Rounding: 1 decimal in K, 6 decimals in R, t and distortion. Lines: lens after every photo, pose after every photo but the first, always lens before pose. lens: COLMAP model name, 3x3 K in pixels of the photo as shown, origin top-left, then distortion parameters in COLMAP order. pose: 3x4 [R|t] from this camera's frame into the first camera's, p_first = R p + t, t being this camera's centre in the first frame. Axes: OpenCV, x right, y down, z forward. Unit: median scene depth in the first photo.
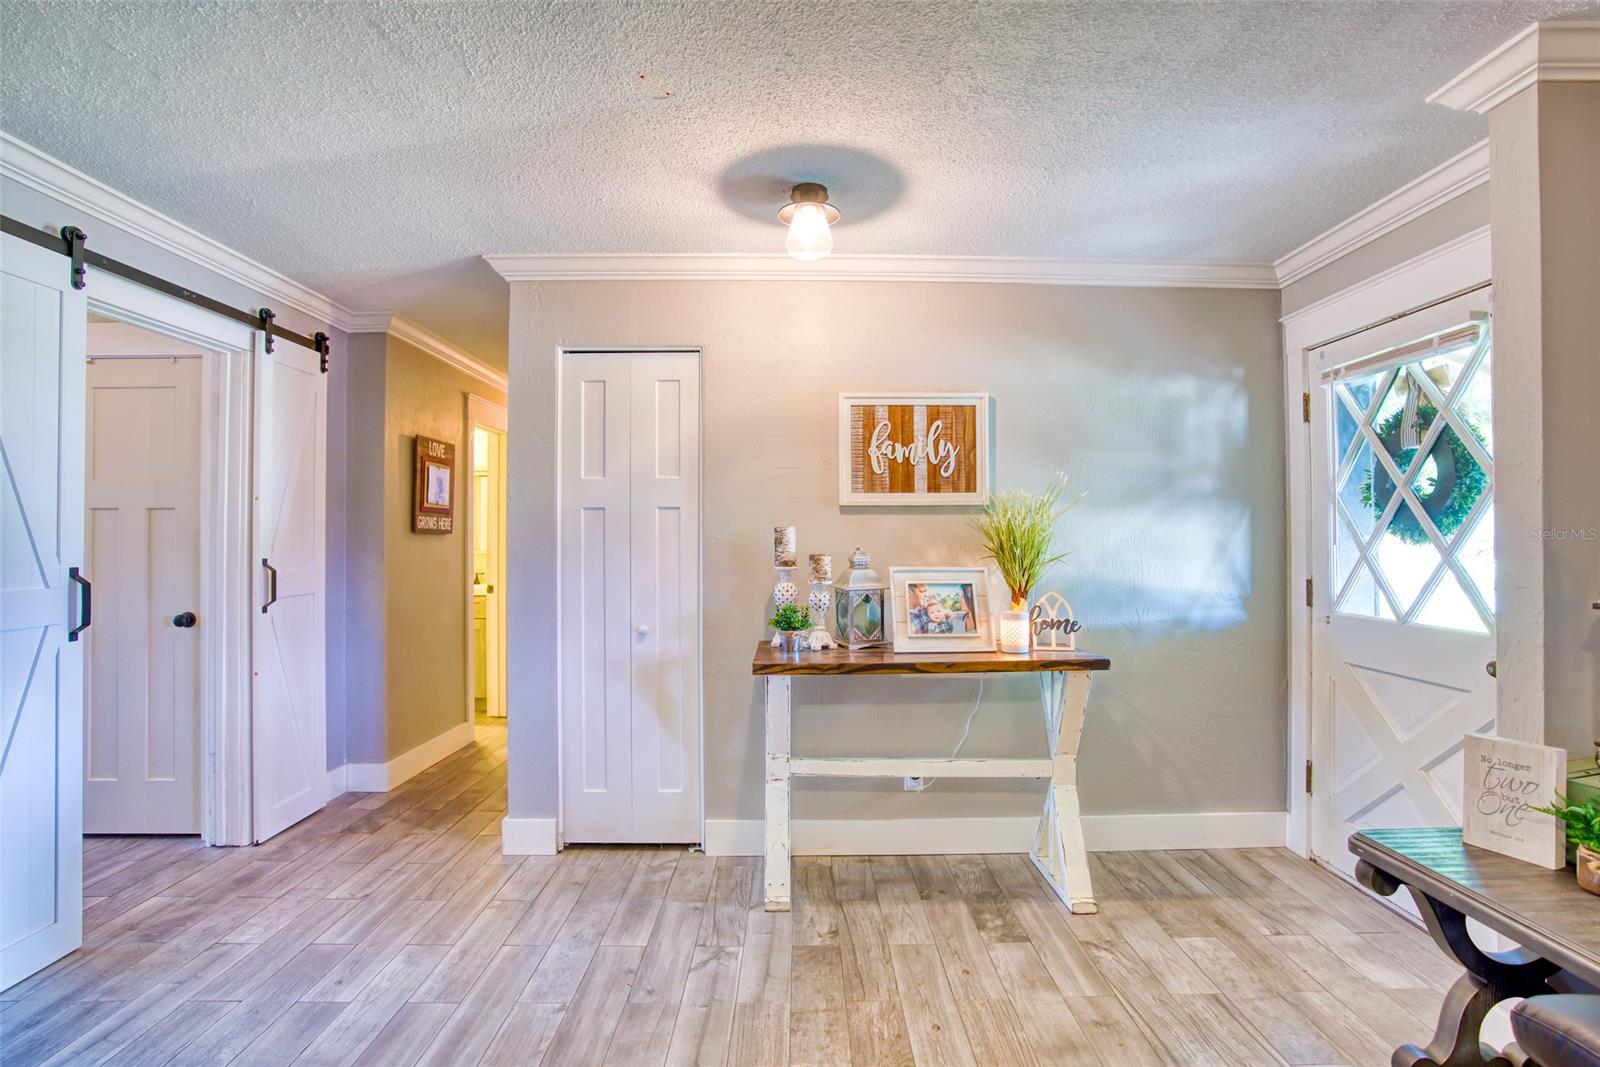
lens RADIAL K [[769.6, 0, 800.0], [0, 769.6, 533.5], [0, 0, 1]] dist [0.000353, 0.000145]
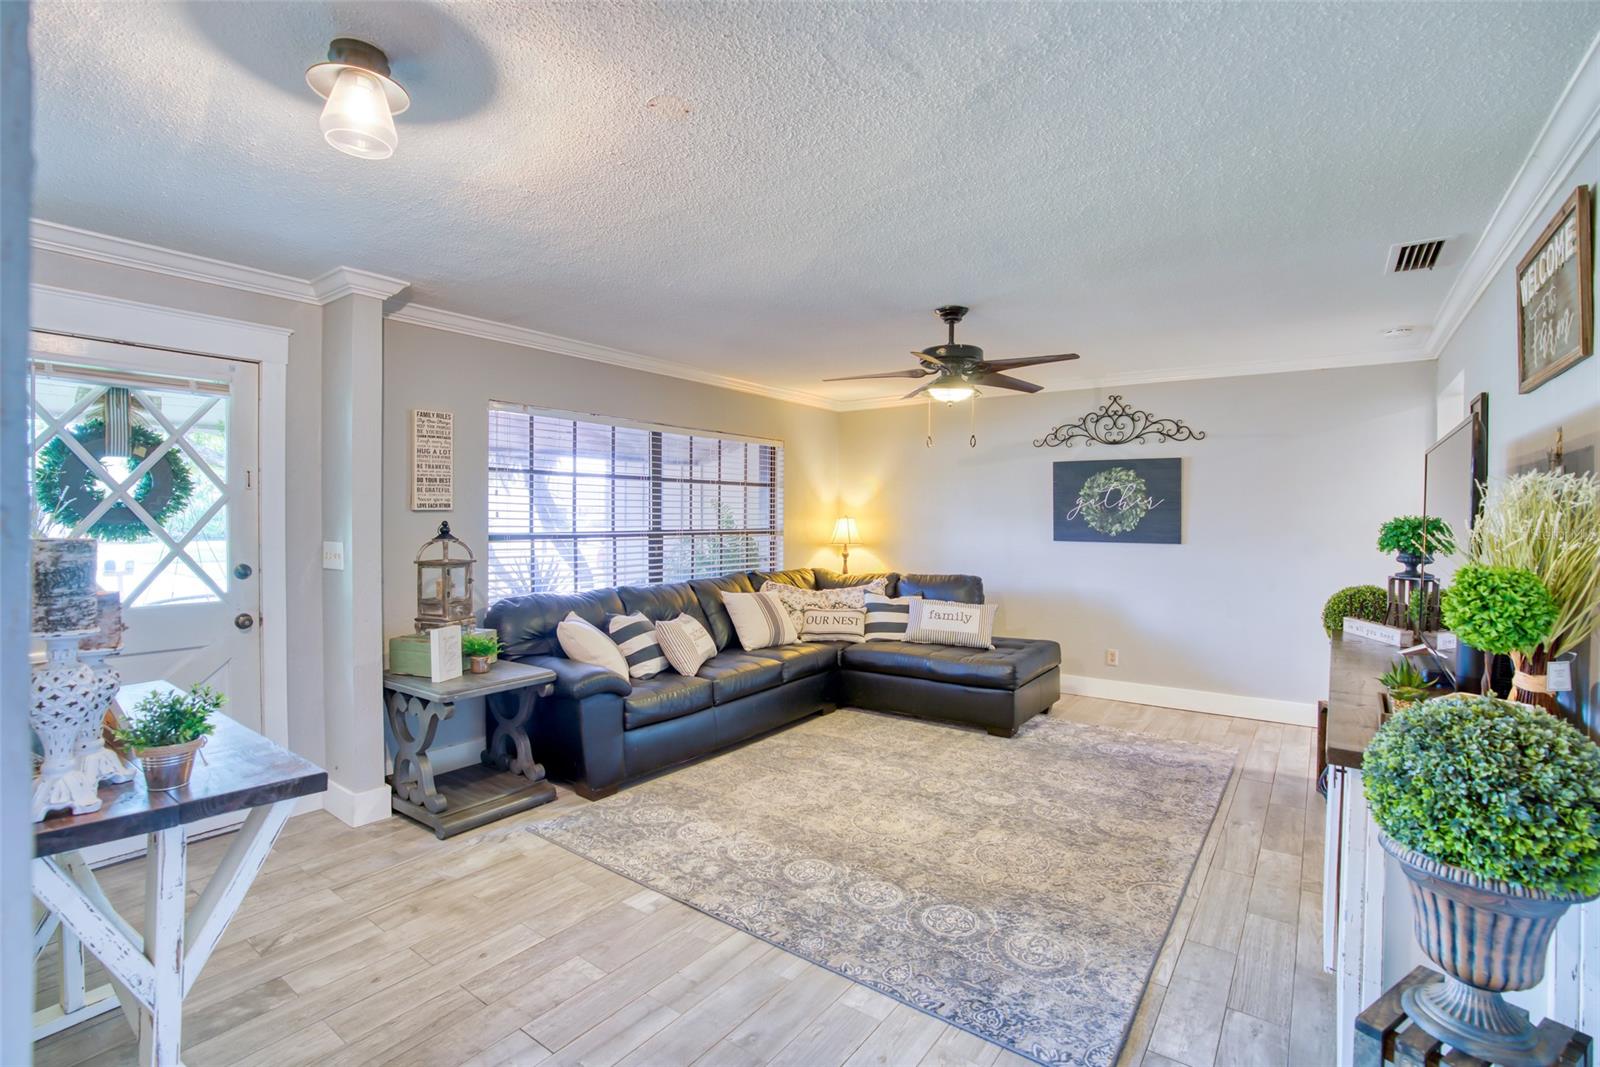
lens RADIAL K [[771.9, 0, 800.0], [0, 771.9, 533.5], [0, 0, 1]] dist [-0.047751, 0.019981]
pose [[-0.793300, -0.013431, 0.608683, -0.768532], [-0.003142, 0.999834, 0.017968, -0.024749], [-0.608823, 0.012341, -0.793210, 1.370517]]
